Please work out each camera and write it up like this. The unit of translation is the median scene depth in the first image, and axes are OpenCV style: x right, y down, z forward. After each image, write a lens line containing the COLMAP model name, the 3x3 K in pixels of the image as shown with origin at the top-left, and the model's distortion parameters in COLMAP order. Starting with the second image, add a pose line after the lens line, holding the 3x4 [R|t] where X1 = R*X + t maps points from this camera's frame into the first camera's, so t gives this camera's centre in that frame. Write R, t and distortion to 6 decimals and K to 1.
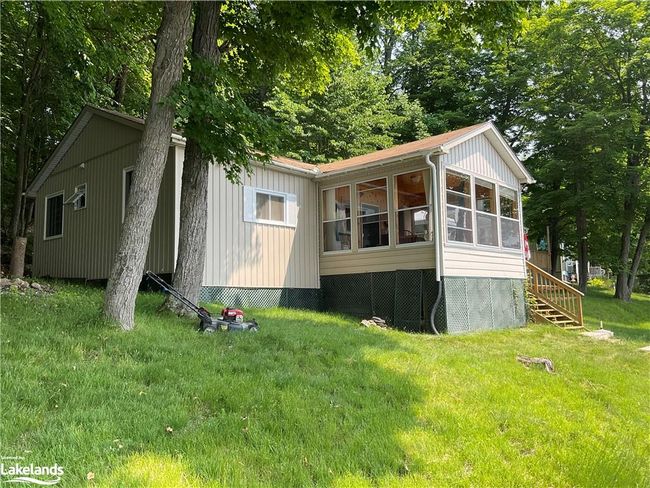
lens RADIAL K [[537.4, 0, 323.0], [0, 537.4, 241.8], [0, 0, 1]] dist [0.105540, -0.191014]
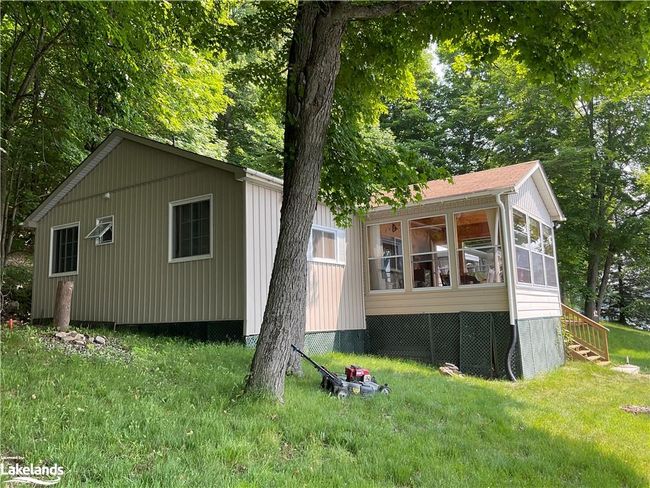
lens RADIAL K [[537.4, 0, 323.0], [0, 537.4, 241.8], [0, 0, 1]] dist [0.105540, -0.191014]
pose [[0.990431, 0.008695, 0.137732, -0.228216], [-0.003562, 0.999291, -0.037468, -0.033546], [-0.137960, 0.036619, 0.989761, 0.069994]]
